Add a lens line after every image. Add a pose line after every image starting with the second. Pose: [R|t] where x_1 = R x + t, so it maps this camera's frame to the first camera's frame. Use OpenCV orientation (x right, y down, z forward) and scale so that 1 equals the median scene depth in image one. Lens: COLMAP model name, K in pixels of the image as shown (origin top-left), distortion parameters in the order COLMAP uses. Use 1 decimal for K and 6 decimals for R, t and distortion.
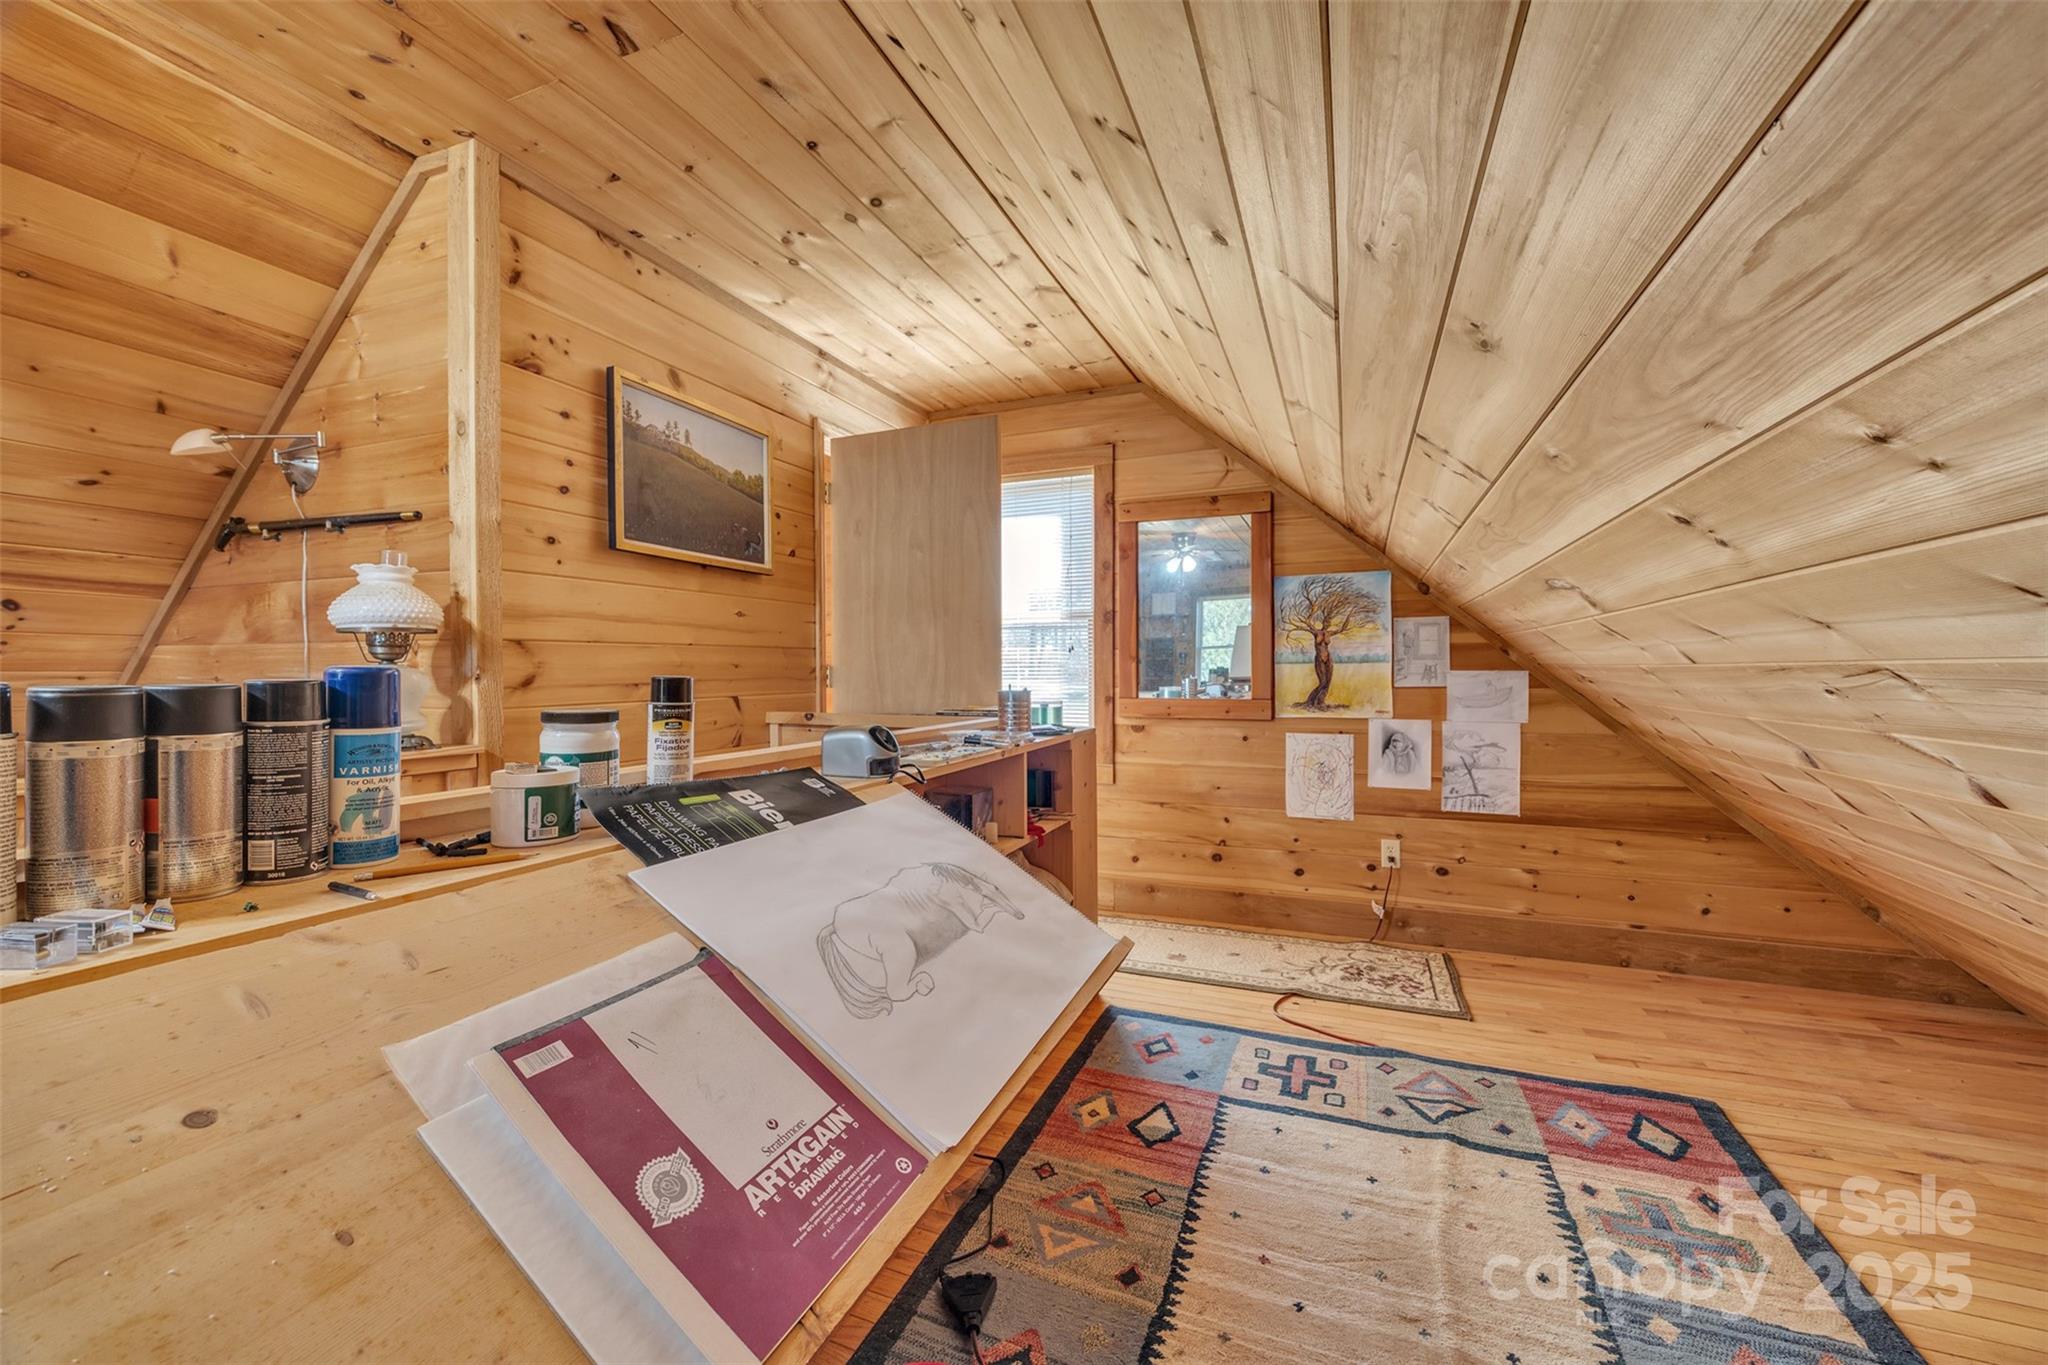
lens RADIAL K [[800.4, 0, 1027.0], [0, 800.4, 676.2], [0, 0, 1]] dist [-0.001753, -0.000147]
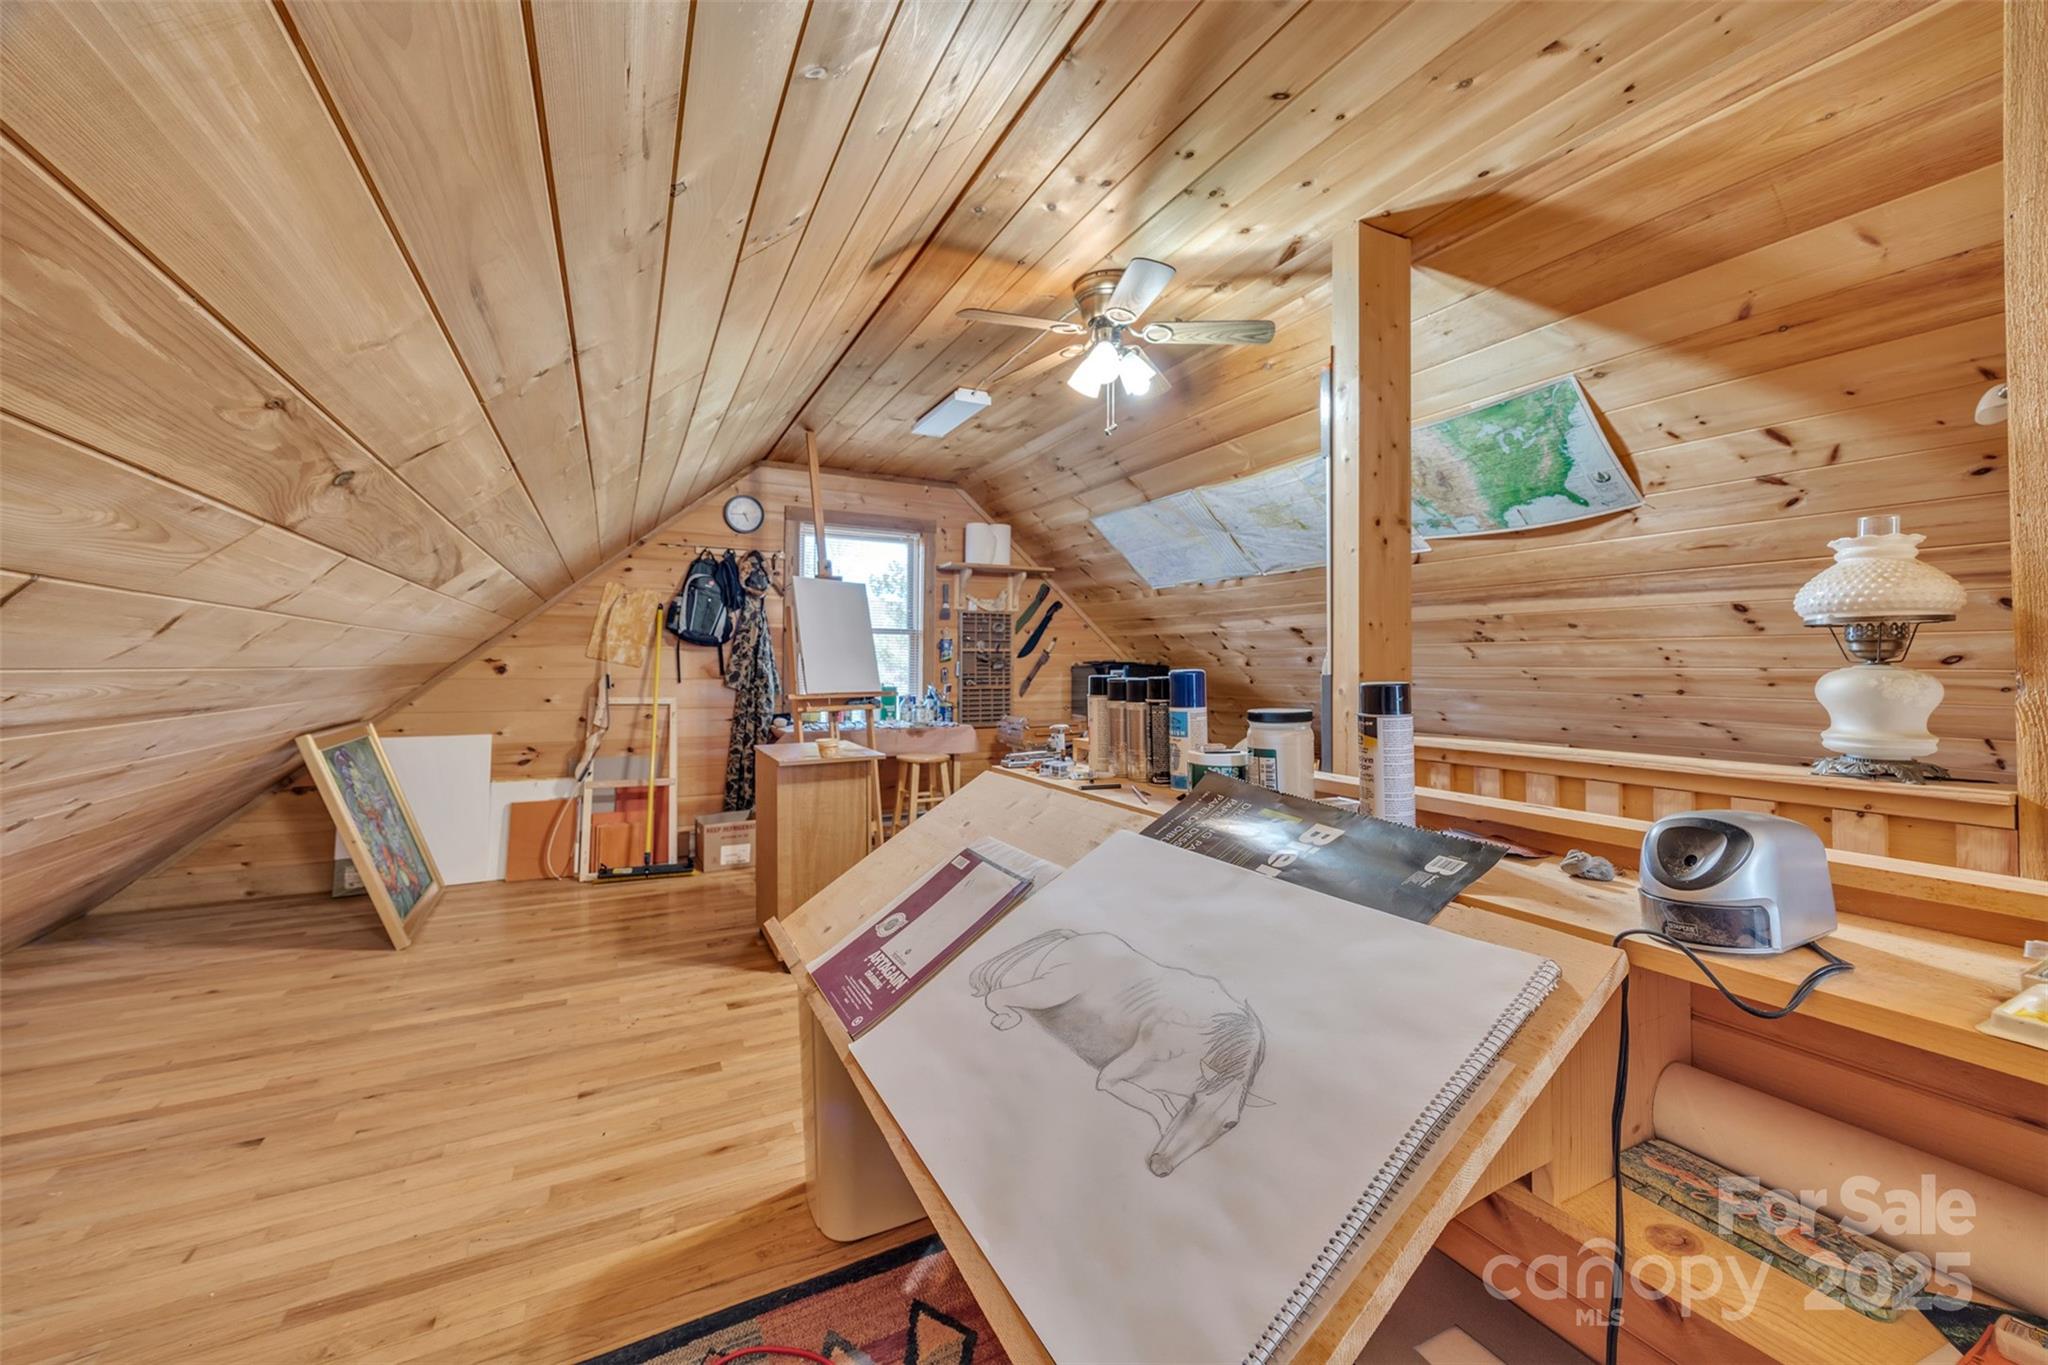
lens RADIAL K [[800.4, 0, 1058.1], [0, 800.4, 655.1], [0, 0, 1]] dist [-0.001753, -0.000147]
pose [[-0.632289, -0.007911, -0.774692, 0.493510], [-0.003720, 0.999967, -0.007176, -0.025054], [0.774723, -0.001655, -0.632298, 1.467090]]
